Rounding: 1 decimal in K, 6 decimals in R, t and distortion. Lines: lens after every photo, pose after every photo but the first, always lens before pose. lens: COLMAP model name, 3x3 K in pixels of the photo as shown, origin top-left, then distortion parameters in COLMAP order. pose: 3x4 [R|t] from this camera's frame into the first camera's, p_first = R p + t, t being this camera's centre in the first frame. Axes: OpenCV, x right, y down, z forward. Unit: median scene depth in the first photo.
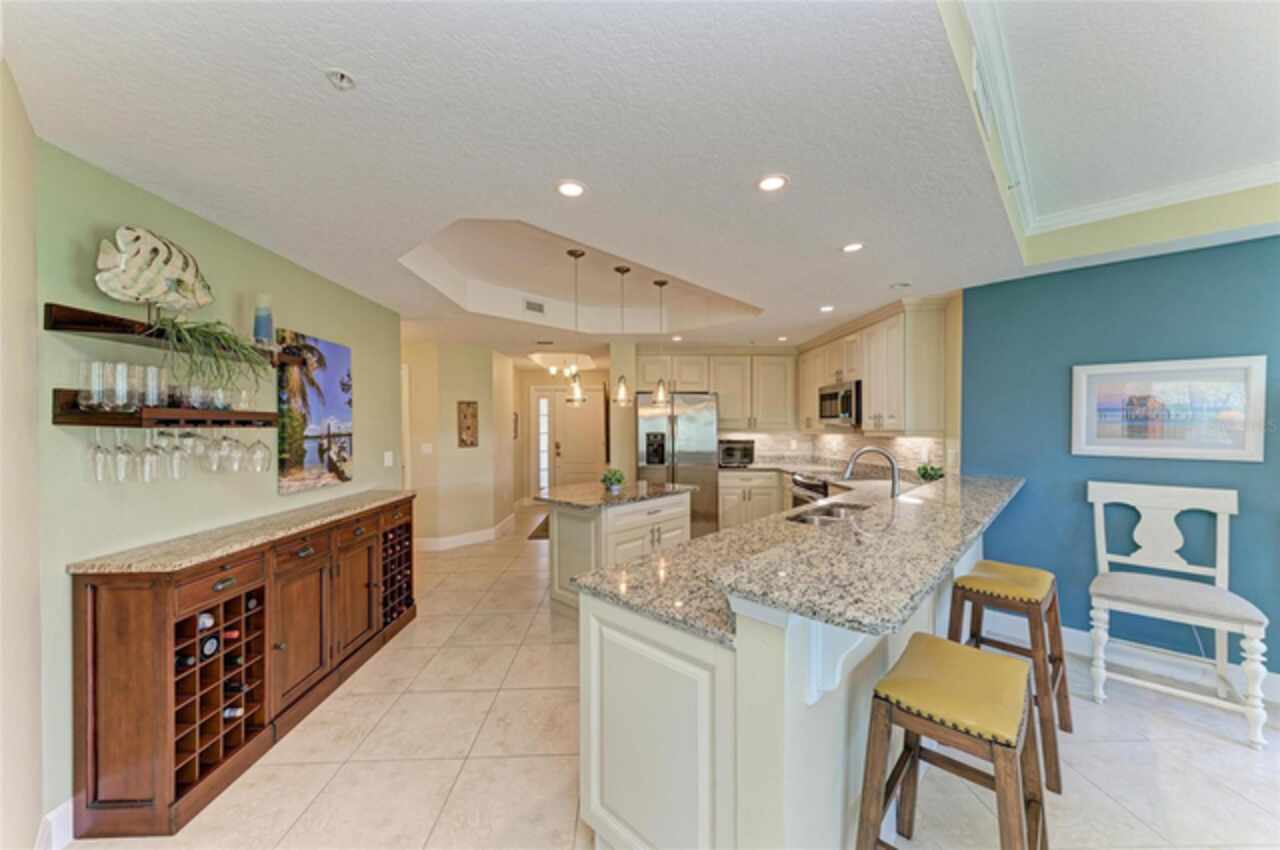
lens RADIAL K [[456.3, 0, 637.7], [0, 456.3, 426.2], [0, 0, 1]] dist [0.016532, -0.006377]
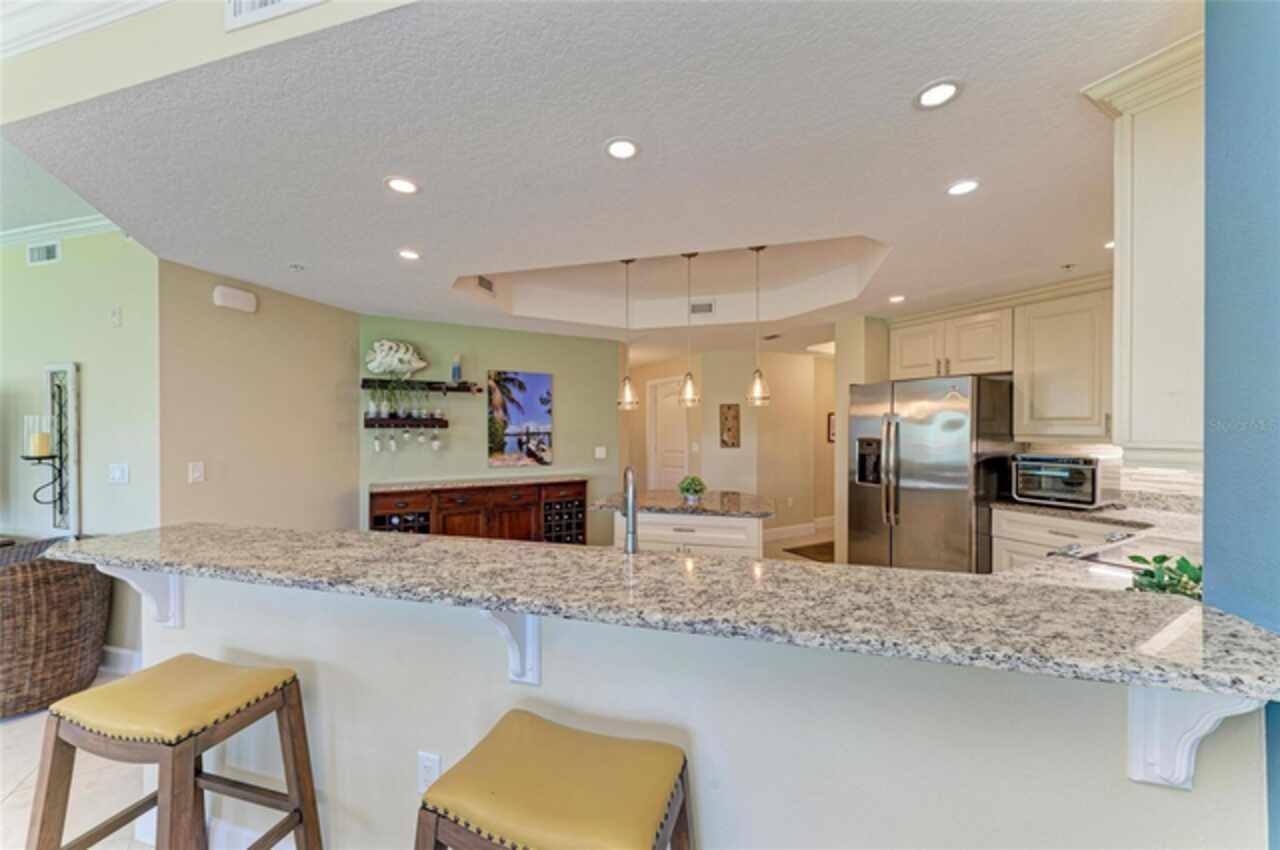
lens RADIAL K [[456.3, 0, 637.7], [0, 456.3, 426.2], [0, 0, 1]] dist [0.016532, -0.006377]
pose [[0.473069, 0.002603, -0.881021, 0.803082], [-0.003765, 0.999992, 0.000933, -0.007072], [0.881017, 0.002876, 0.473076, 0.559899]]
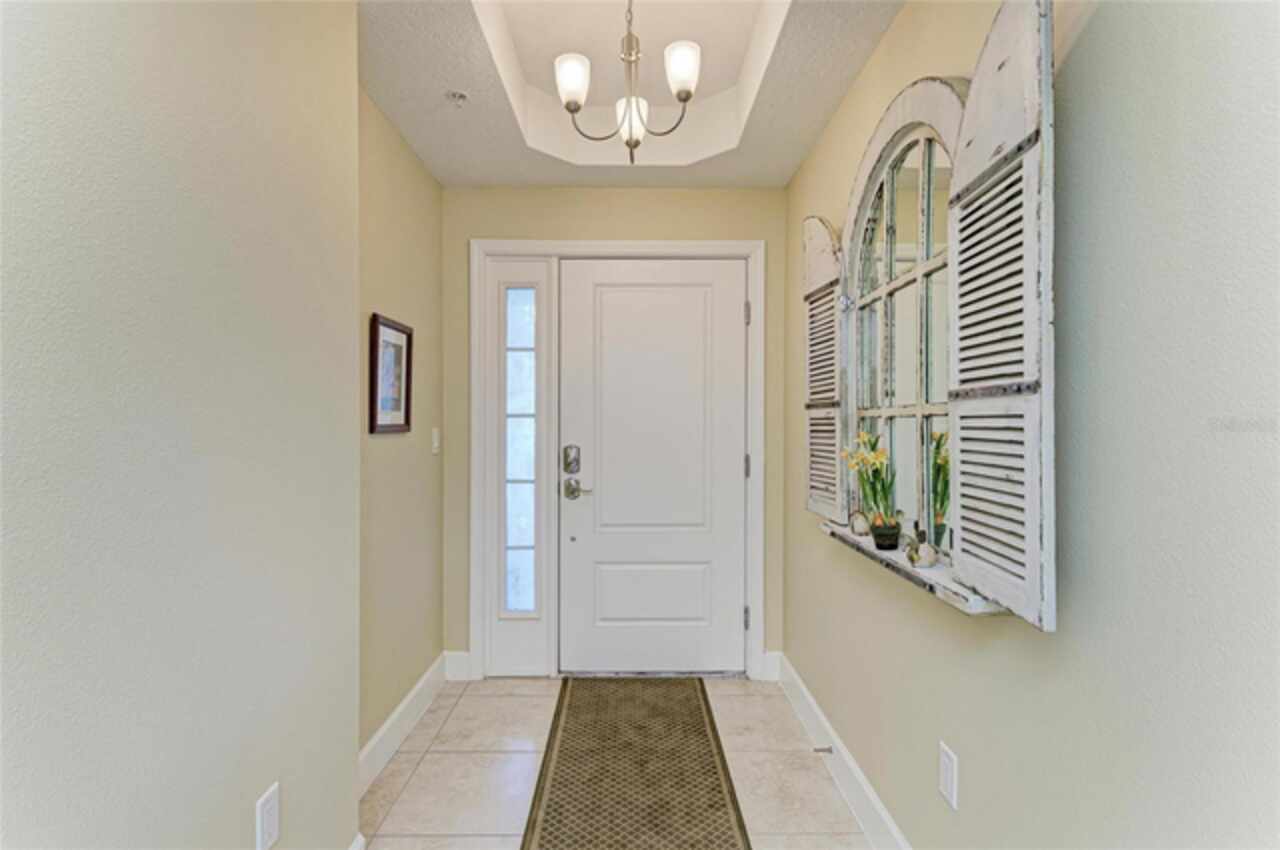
lens RADIAL K [[580.0, 0, 640.0], [0, 580.0, 425.0], [0, 0, 1]] dist [-0.000477, -0.000014]
pose [[0.999847, 0.003275, -0.017196, -0.339494], [-0.003316, 0.999992, -0.002335, 0.059750], [0.017189, 0.002392, 0.999849, 1.731334]]
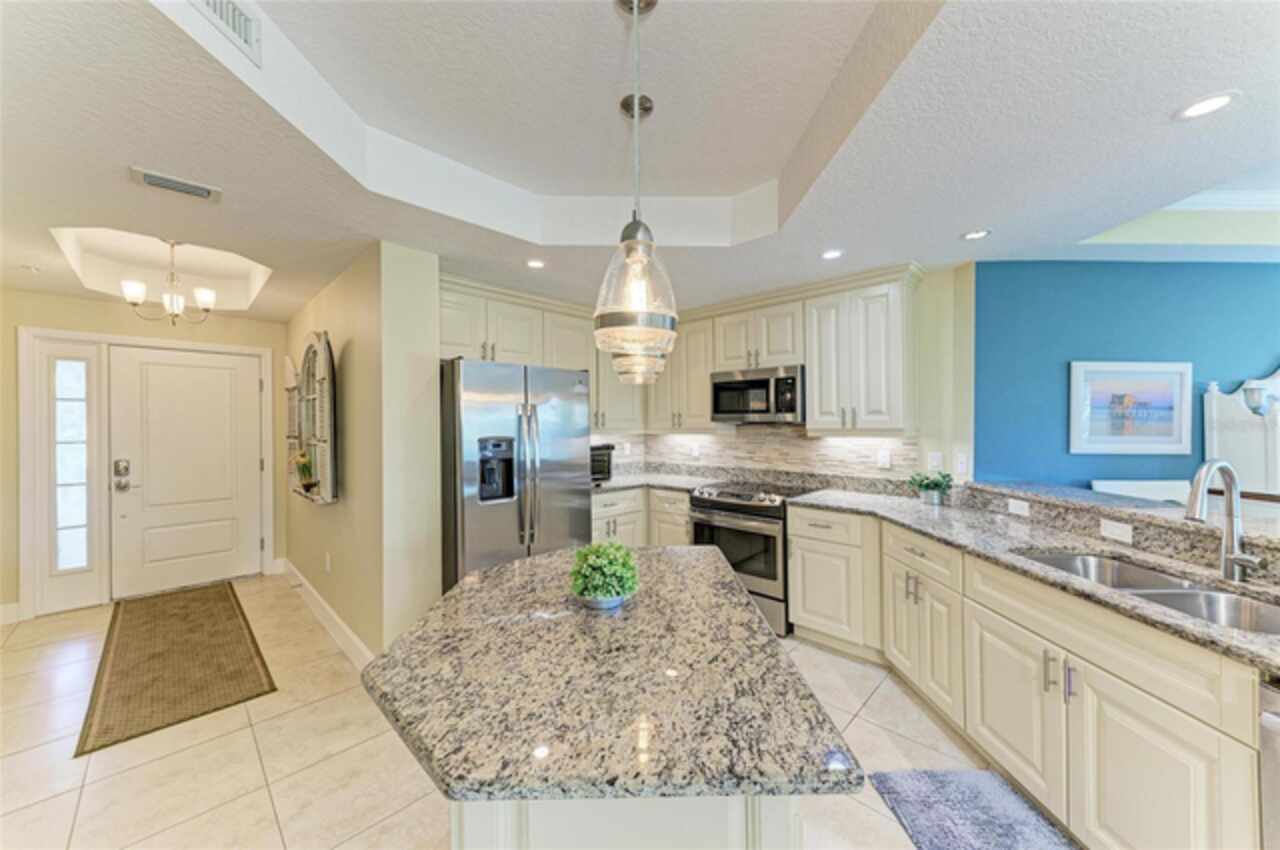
lens RADIAL K [[449.2, 0, 637.2], [0, 449.2, 427.5], [0, 0, 1]] dist [0.016345, -0.004677]
pose [[0.716691, -0.005084, 0.697372, -0.327197], [0.001518, 0.999982, 0.005731, 0.000647], [-0.697389, -0.003049, 0.716686, 0.852176]]
